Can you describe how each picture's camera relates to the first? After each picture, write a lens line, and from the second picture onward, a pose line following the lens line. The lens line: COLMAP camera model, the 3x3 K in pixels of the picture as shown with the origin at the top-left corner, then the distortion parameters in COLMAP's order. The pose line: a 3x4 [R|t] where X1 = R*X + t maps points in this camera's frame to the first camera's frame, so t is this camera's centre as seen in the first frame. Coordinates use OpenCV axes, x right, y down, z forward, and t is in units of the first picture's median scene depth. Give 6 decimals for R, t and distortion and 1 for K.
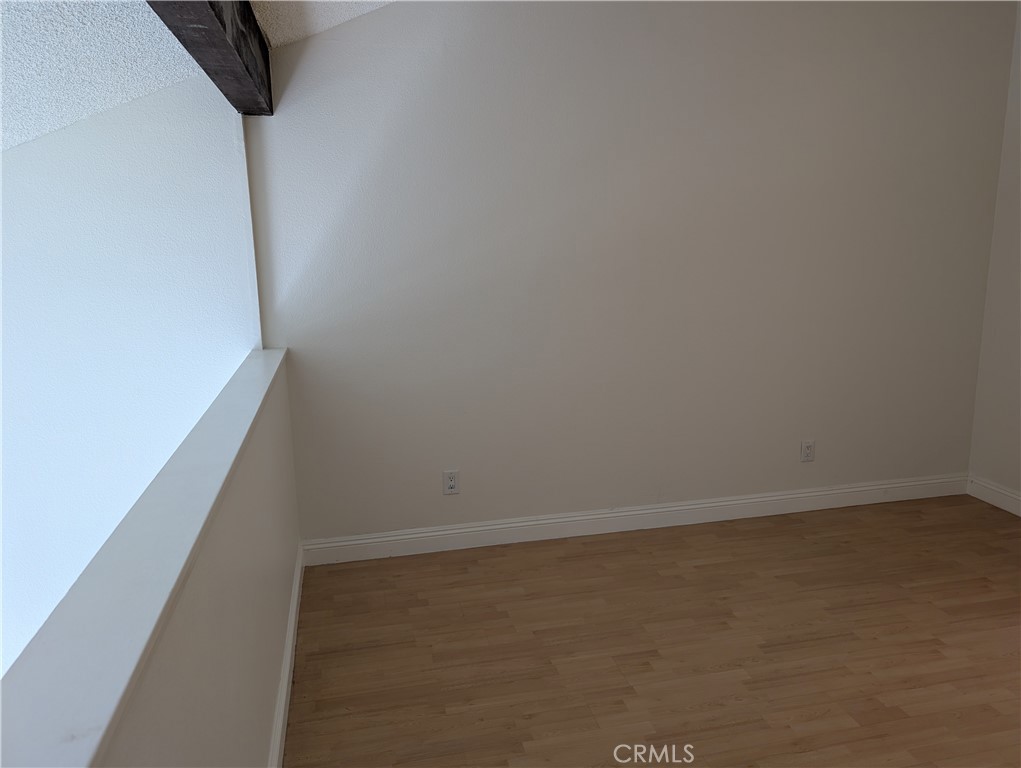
lens RADIAL K [[736.4, 0, 511.5], [0, 736.4, 373.7], [0, 0, 1]] dist [-0.002323, -0.007712]
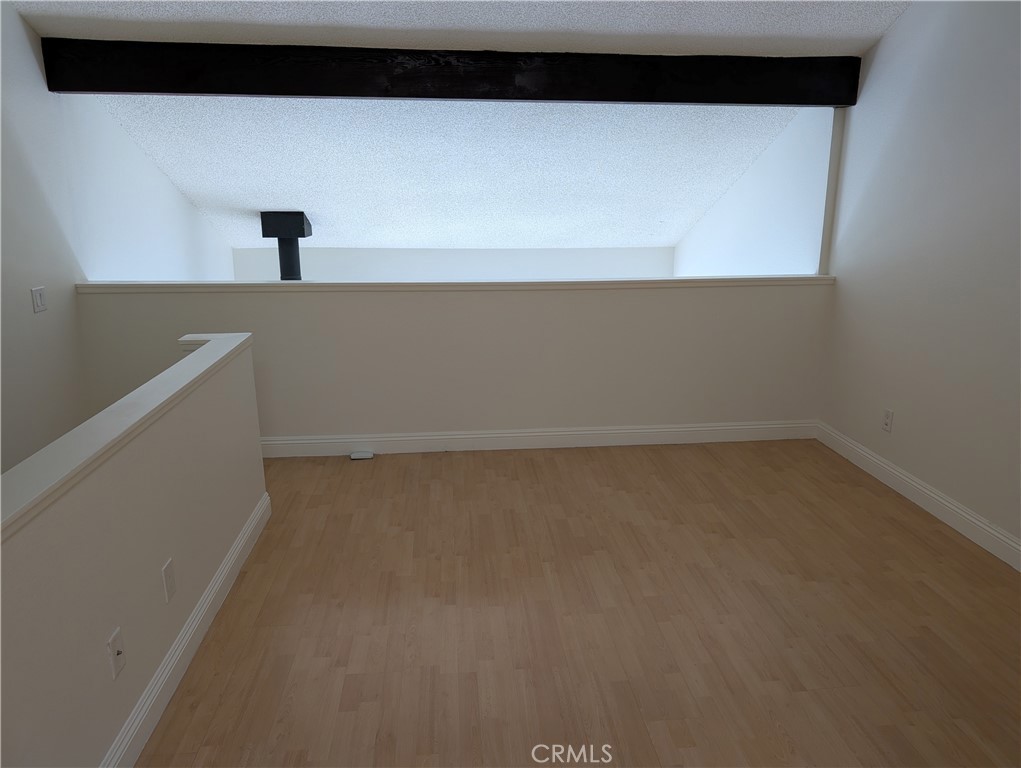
lens RADIAL K [[732.6, 0, 523.6], [0, 732.6, 381.7], [0, 0, 1]] dist [0.038690, -0.033168]
pose [[-0.111389, 0.268089, -0.956933, 1.194019], [-0.179462, 0.941668, 0.284702, -0.148070], [0.977438, 0.203446, -0.056779, 0.578215]]
